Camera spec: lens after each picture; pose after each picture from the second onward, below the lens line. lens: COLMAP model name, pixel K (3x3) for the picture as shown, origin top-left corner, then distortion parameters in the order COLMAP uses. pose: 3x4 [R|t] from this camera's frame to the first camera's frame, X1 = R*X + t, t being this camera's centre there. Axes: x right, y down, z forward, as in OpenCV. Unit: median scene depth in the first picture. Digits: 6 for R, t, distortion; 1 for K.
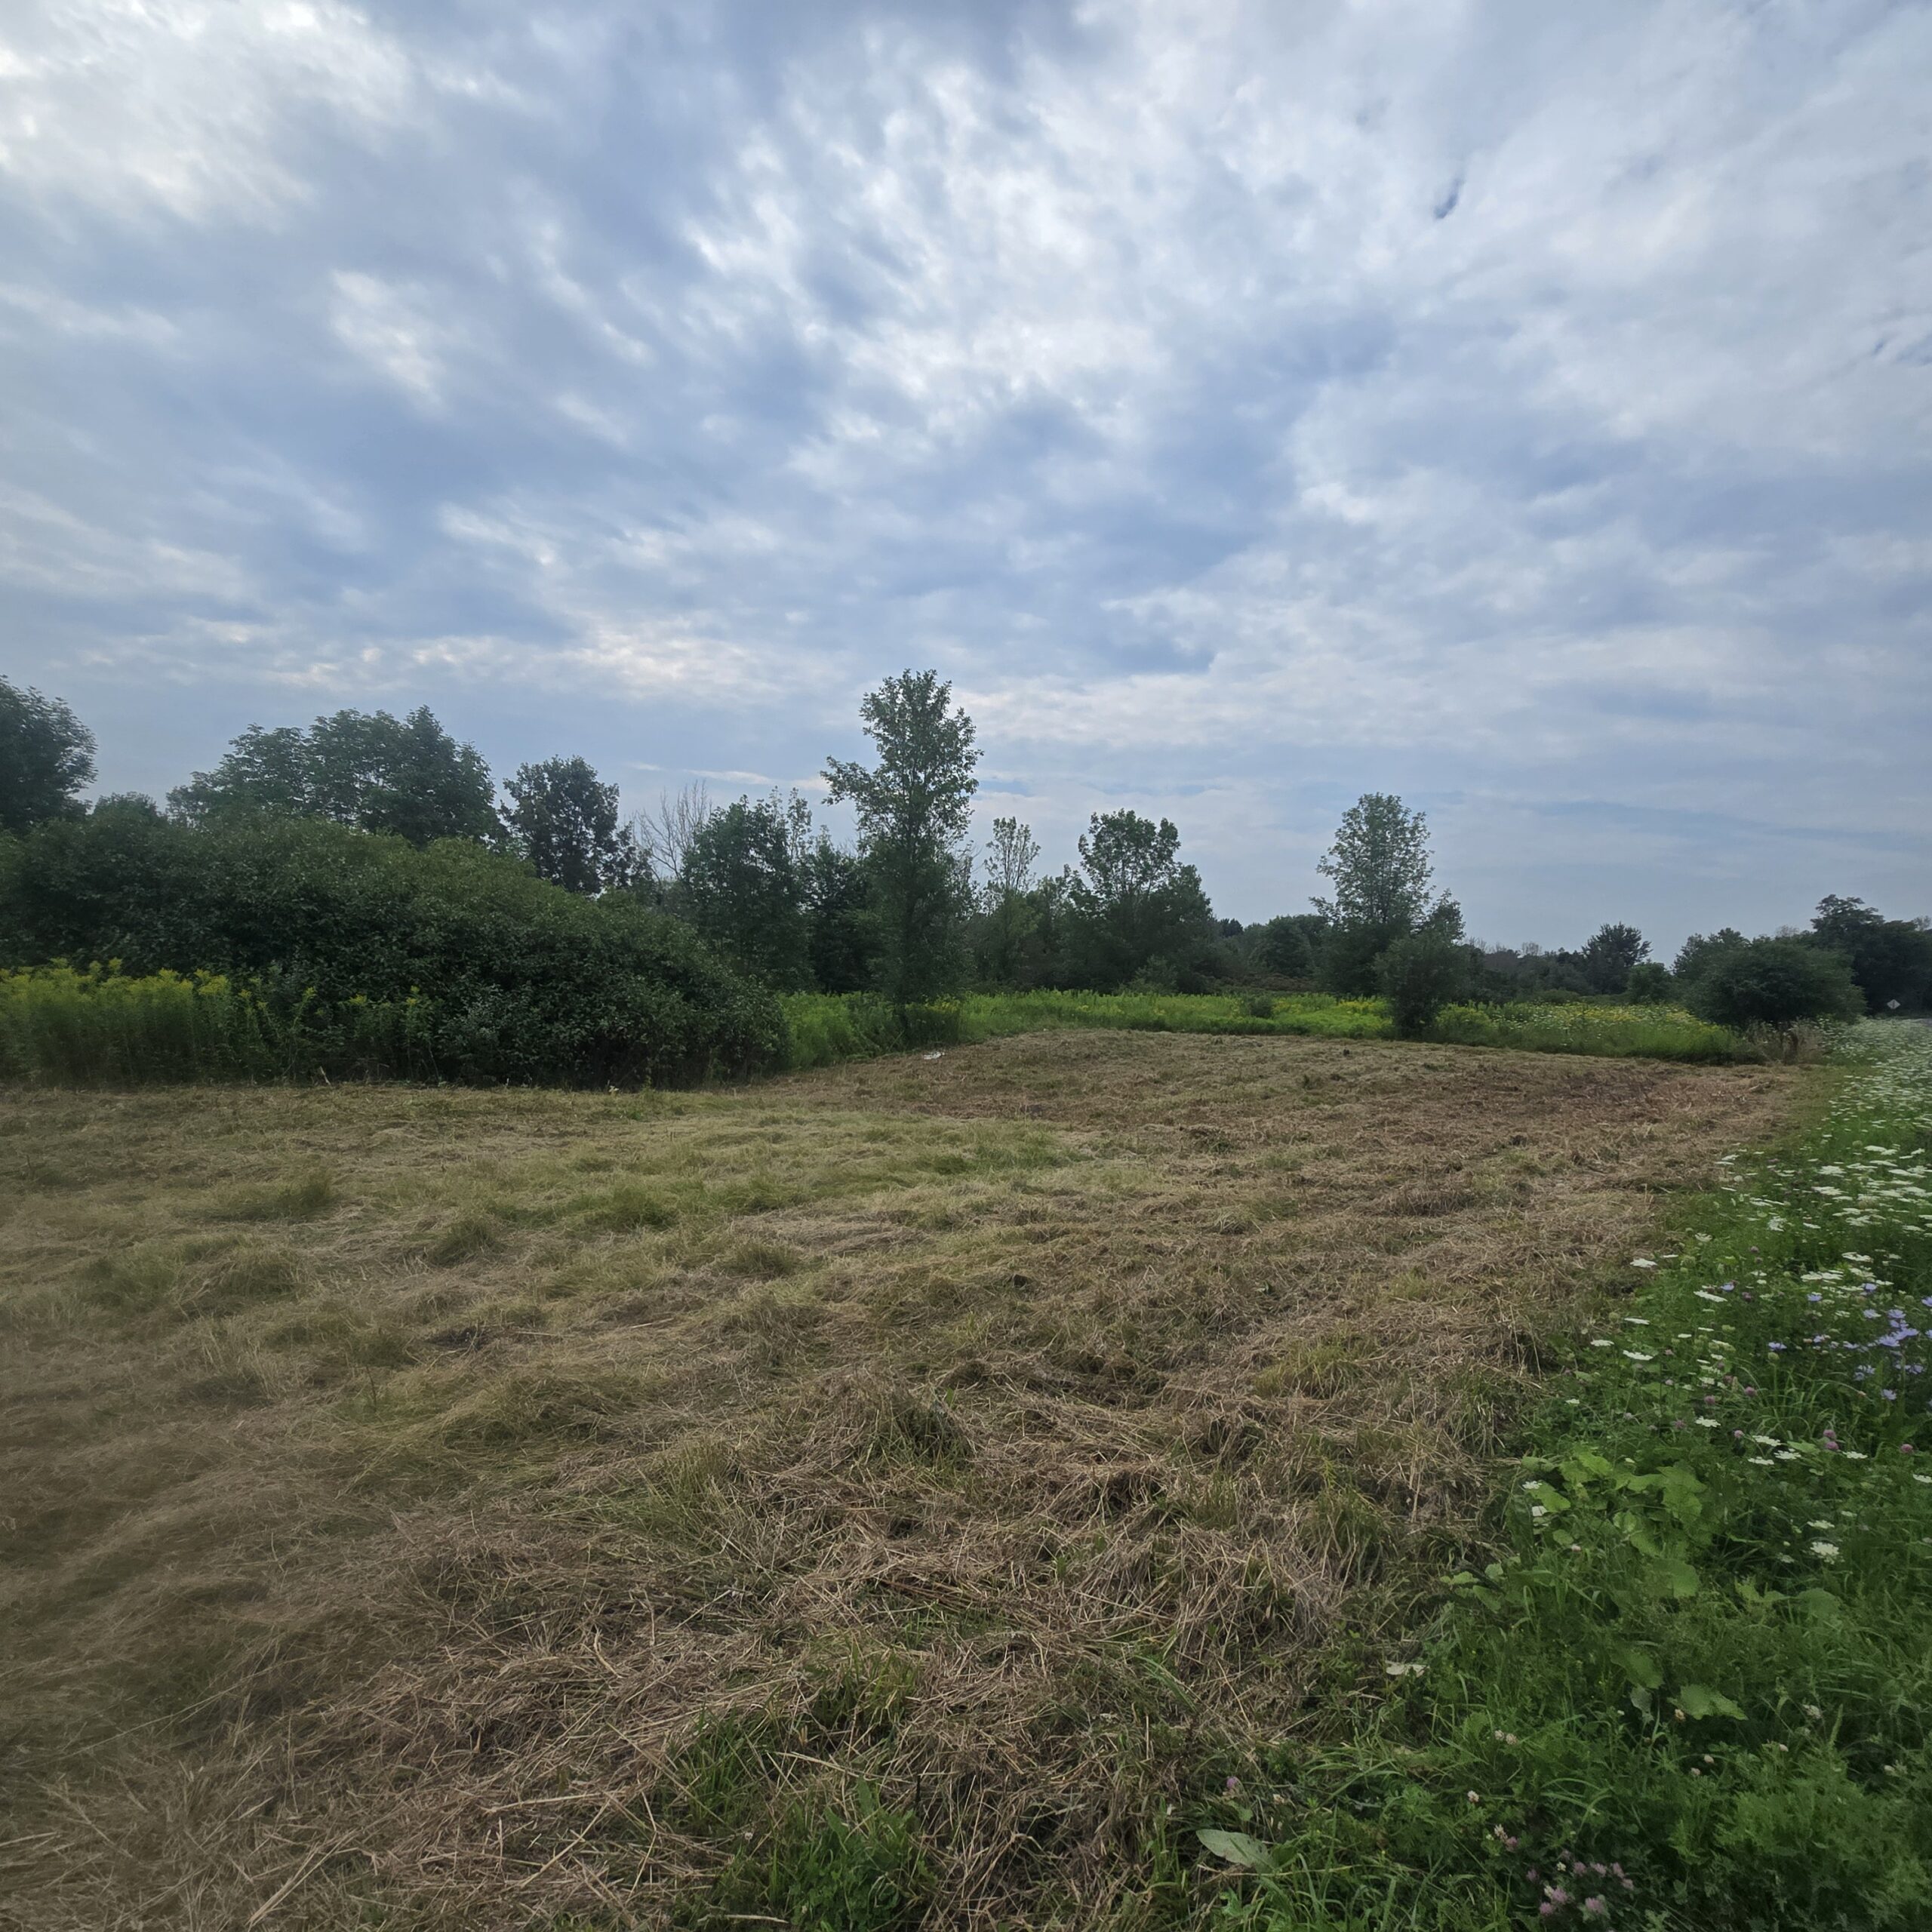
lens RADIAL K [[1052.6, 0, 966.0], [0, 1052.6, 966.0], [0, 0, 1]] dist [-0.000441, -0.001795]
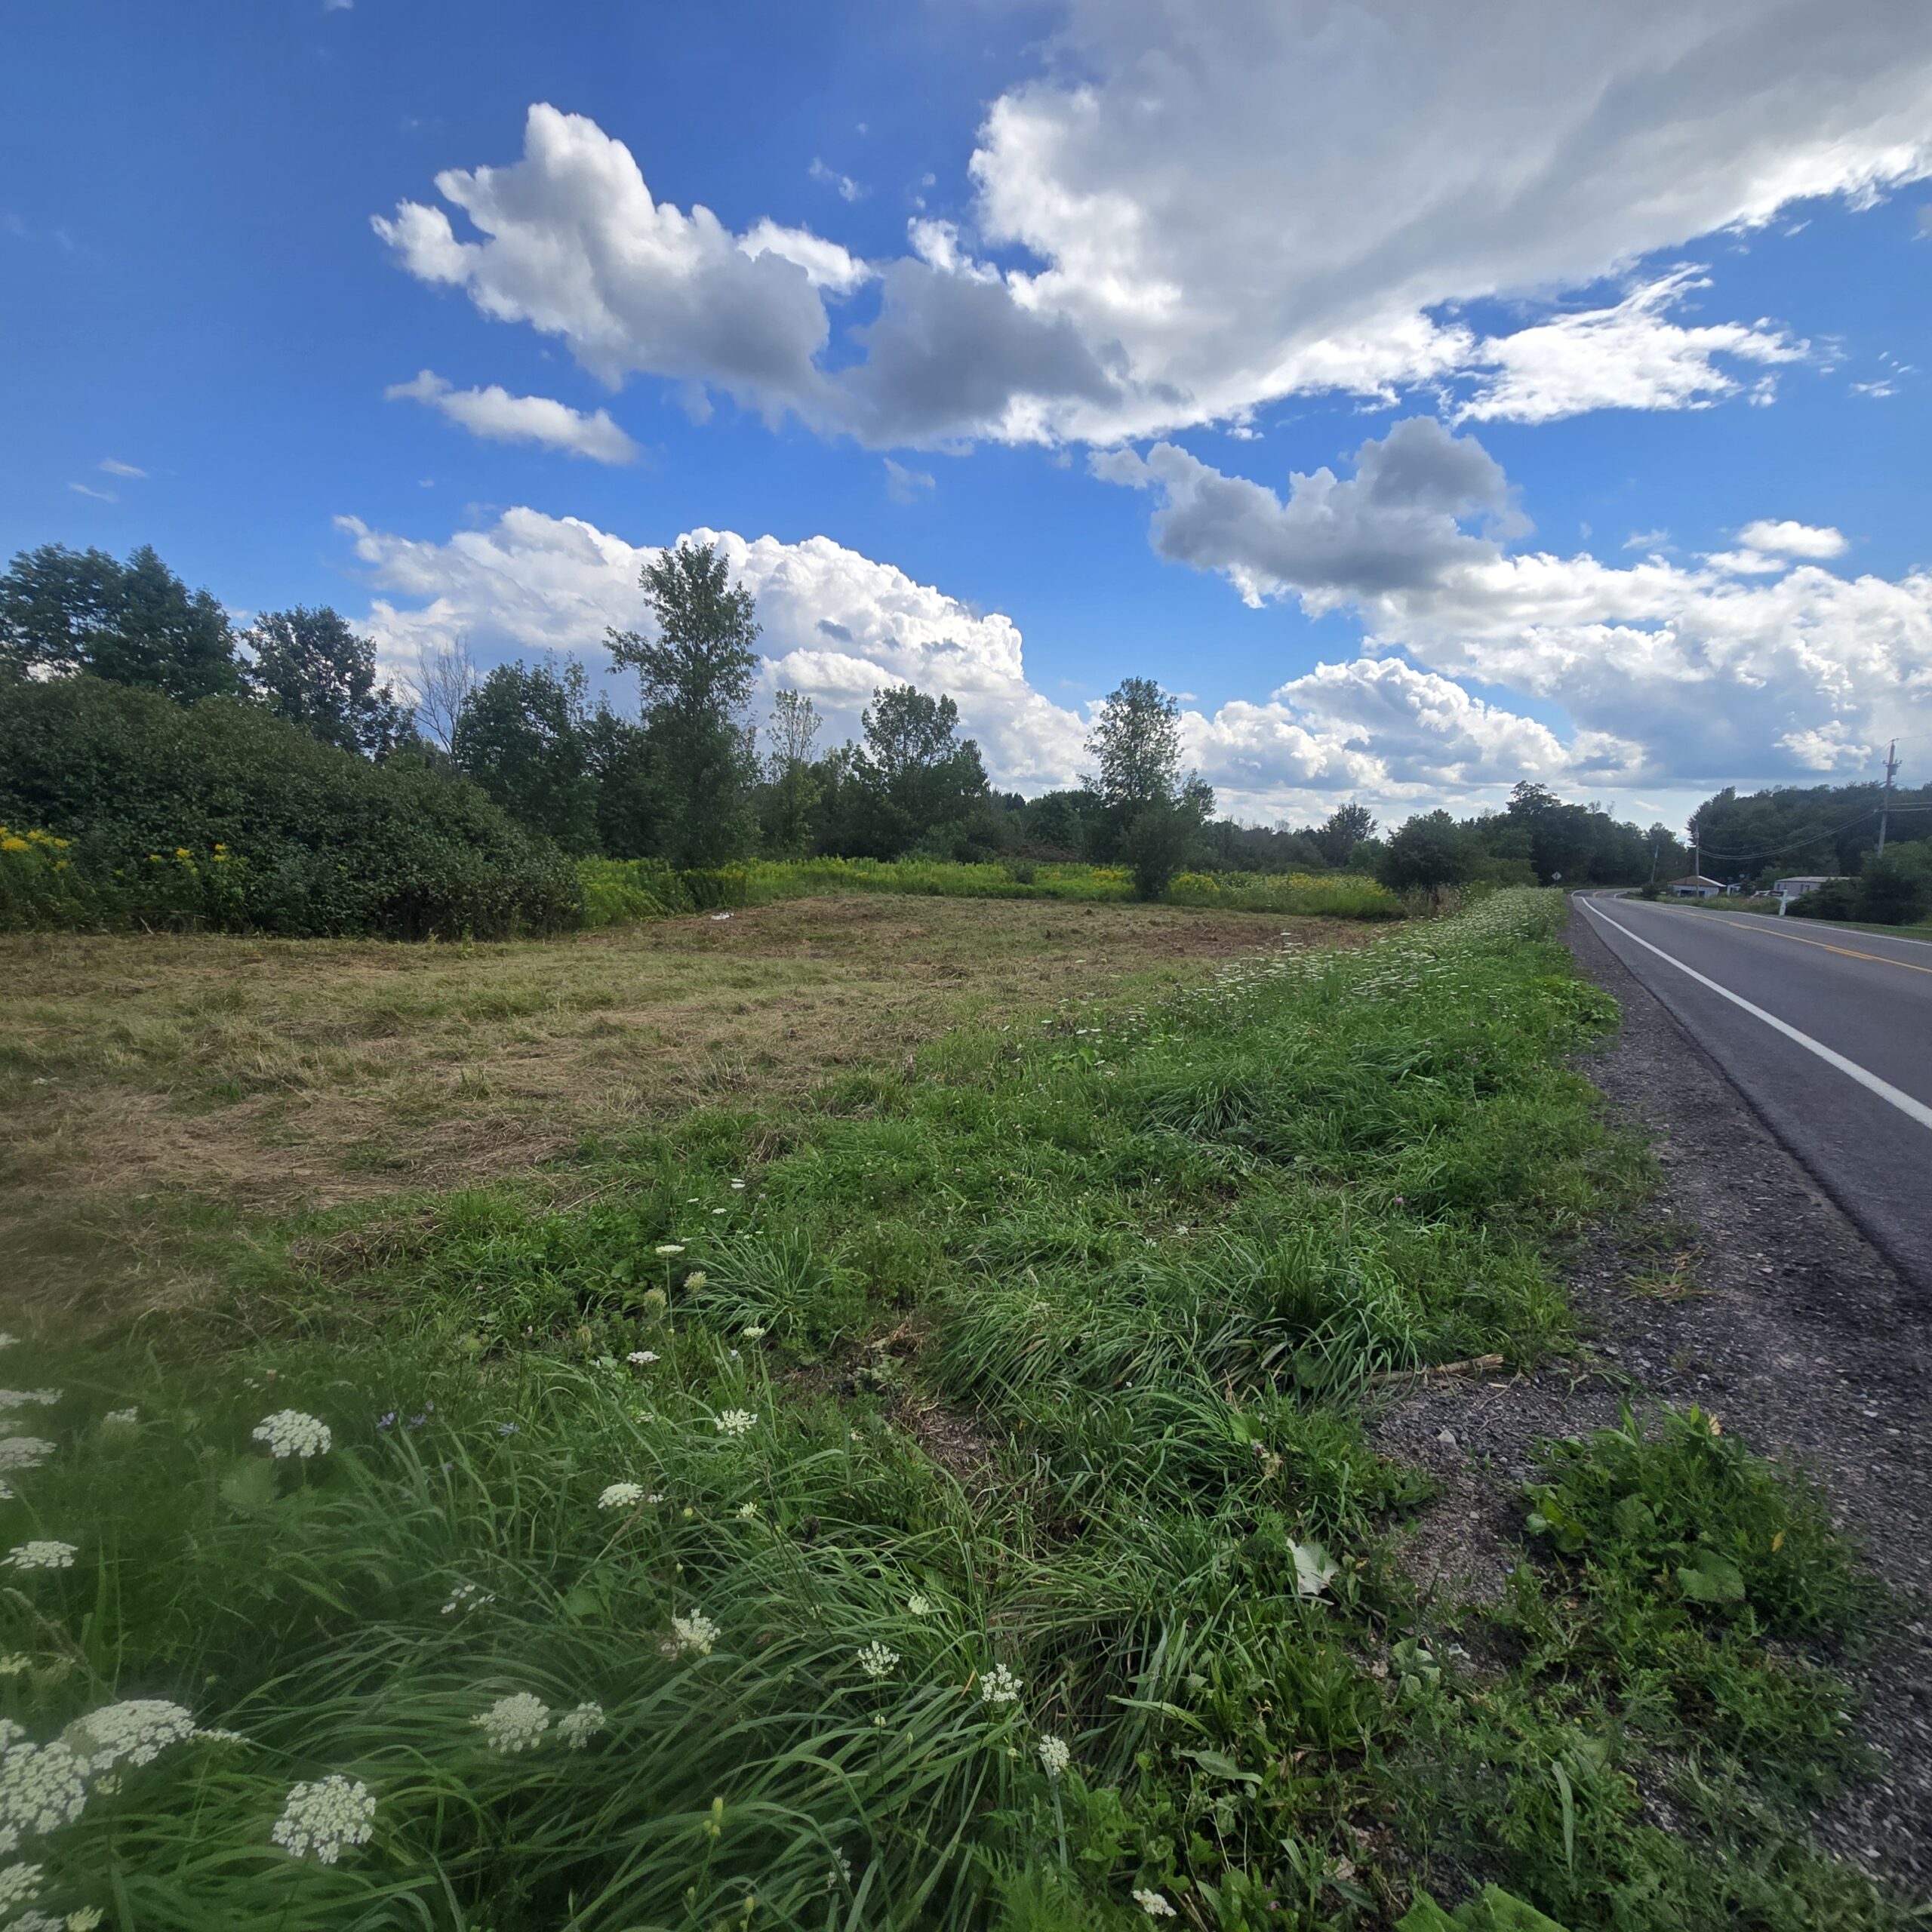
lens RADIAL K [[1095.6, 0, 995.7], [0, 1095.6, 1002.3], [0, 0, 1]] dist [-0.000772, -0.001817]
pose [[0.976811, -0.023526, 0.212805, 0.000849], [-0.007665, 0.989464, 0.144573, 0.005398], [-0.213965, -0.142851, 0.966340, -0.123524]]
